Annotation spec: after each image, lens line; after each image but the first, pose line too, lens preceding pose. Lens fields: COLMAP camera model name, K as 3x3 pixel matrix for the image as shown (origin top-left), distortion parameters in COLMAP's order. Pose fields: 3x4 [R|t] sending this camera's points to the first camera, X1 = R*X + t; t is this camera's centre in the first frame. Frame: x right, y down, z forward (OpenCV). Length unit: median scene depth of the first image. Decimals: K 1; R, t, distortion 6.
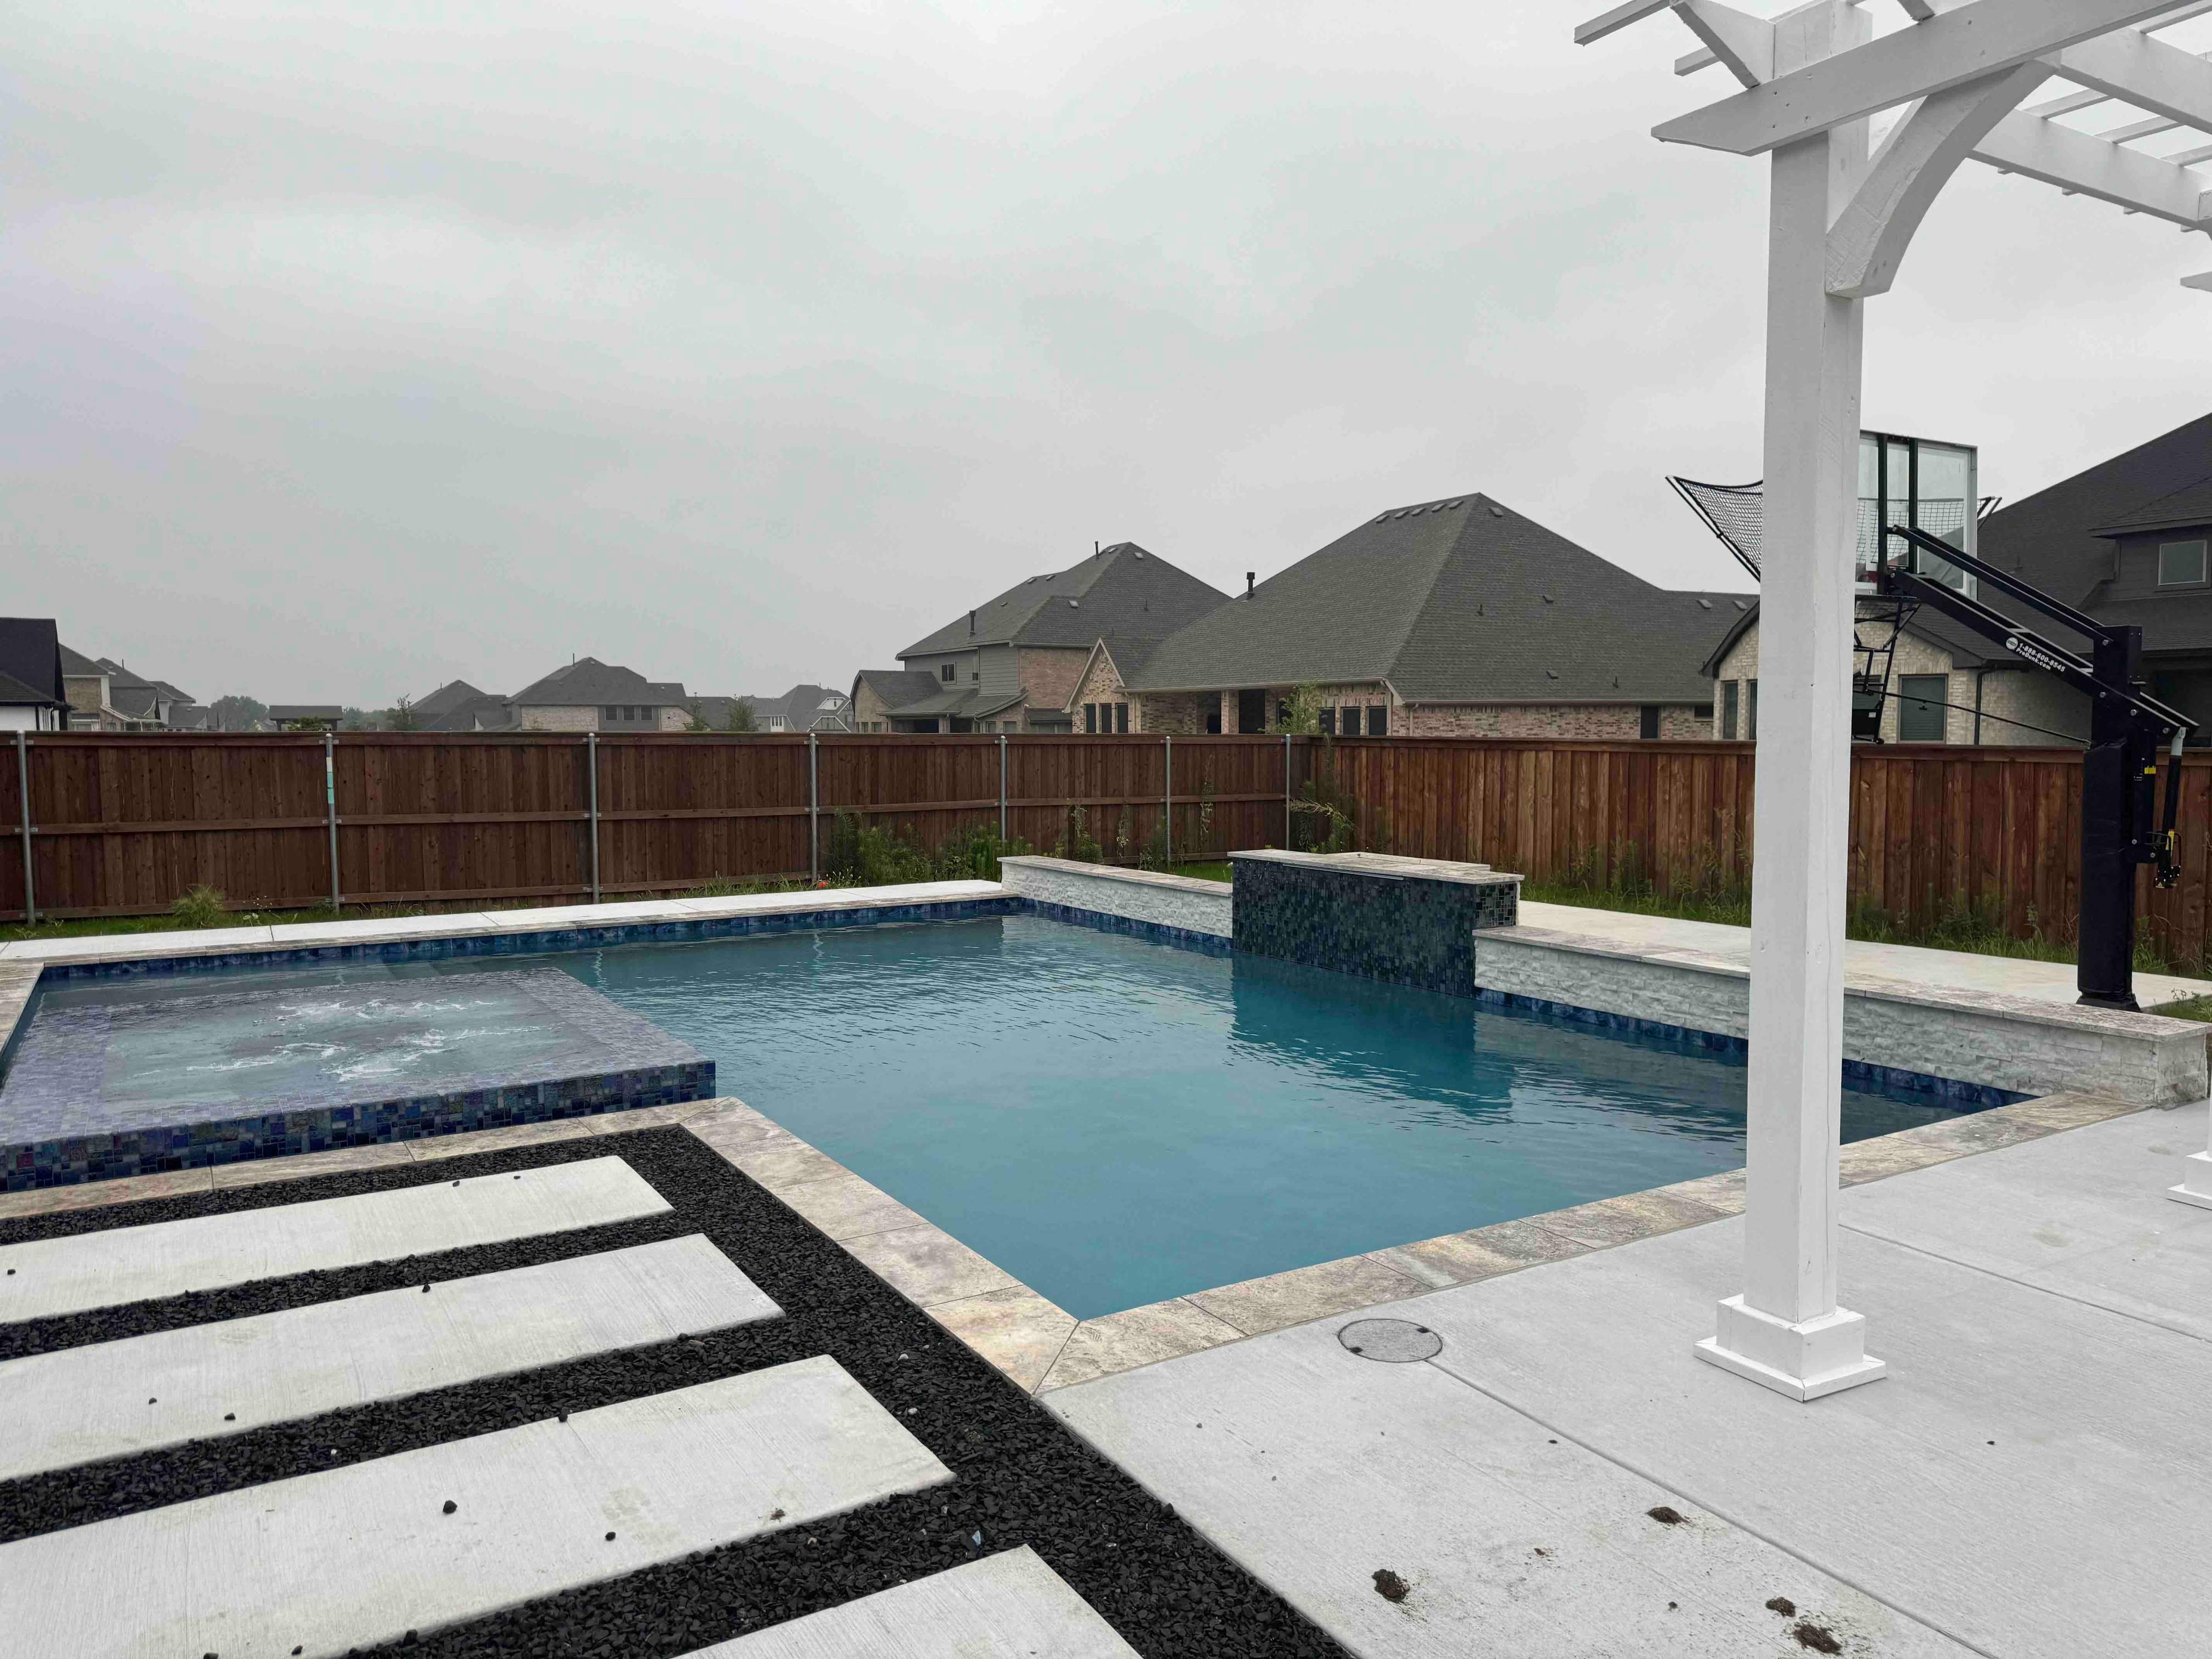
lens RADIAL K [[1553.1, 0, 1098.5], [0, 1553.1, 832.1], [0, 0, 1]] dist [0.058133, -0.079895]
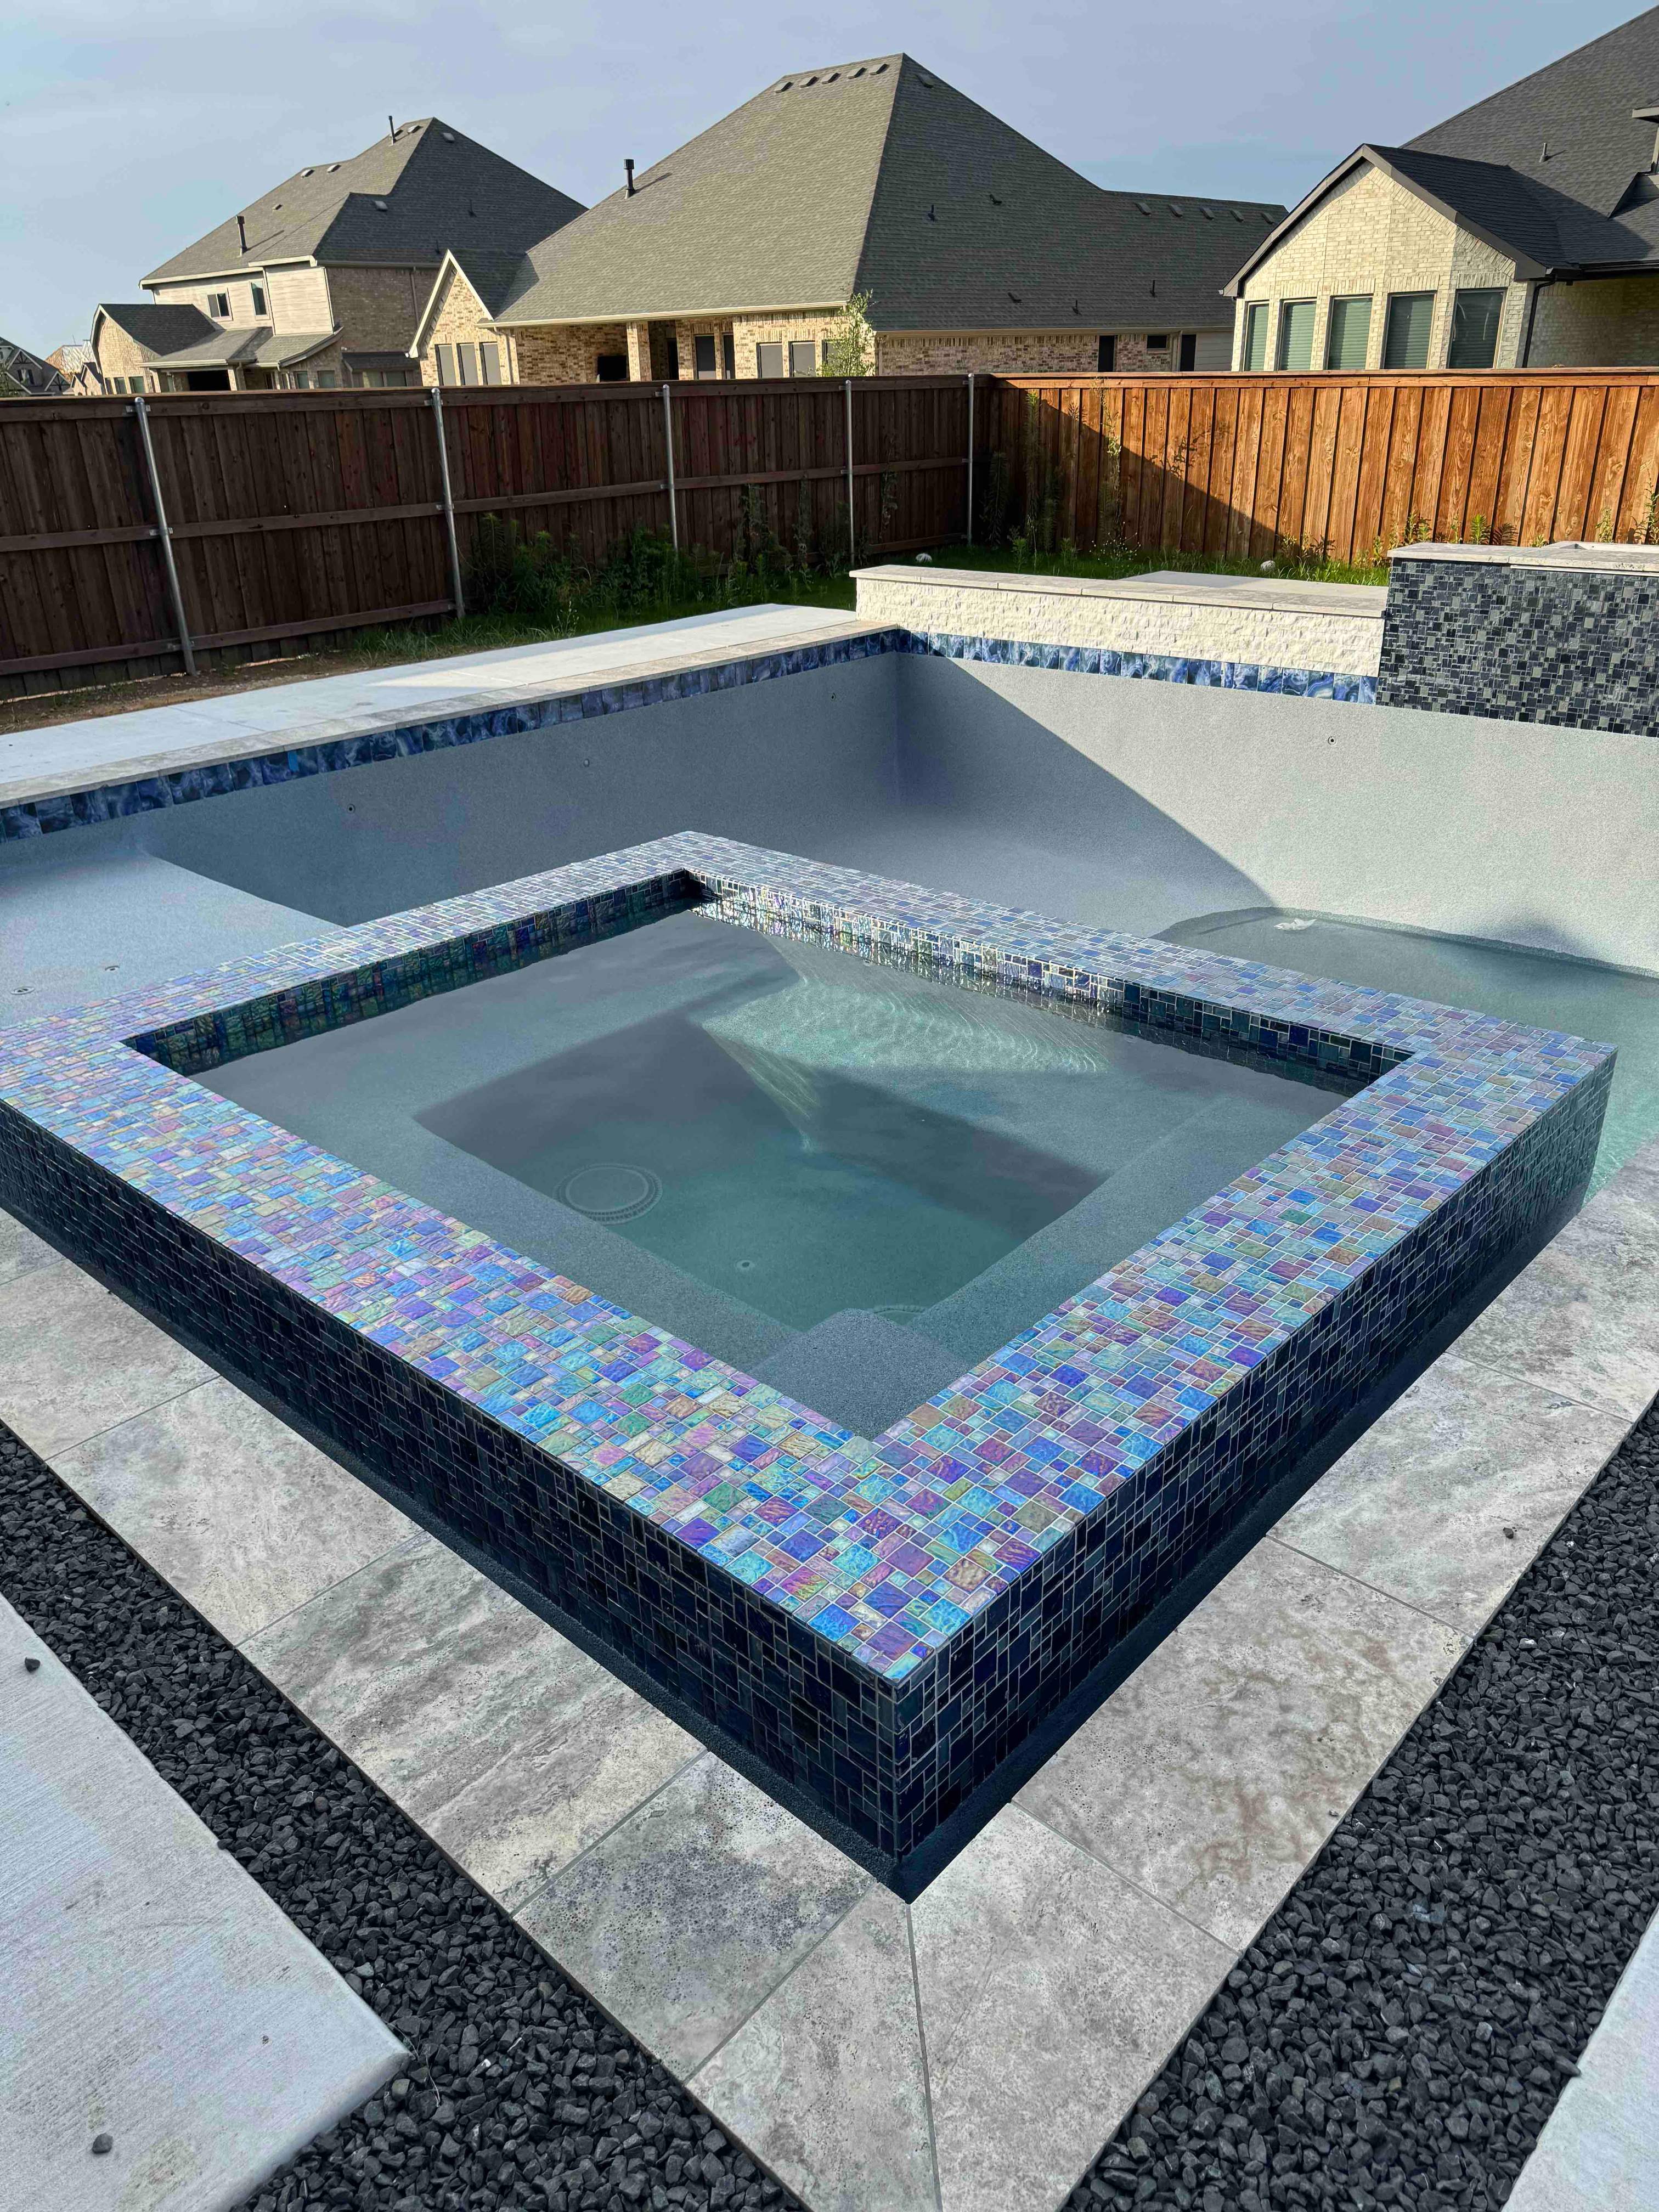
lens RADIAL K [[1553.1, 0, 833.7], [0, 1553.1, 1113.9], [0, 0, 1]] dist [0.058133, -0.079895]
pose [[0.956798, -0.143983, 0.252600, -0.213182], [0.041703, 0.927753, 0.370859, -0.013974], [-0.287748, -0.344303, 0.893676, 0.197078]]
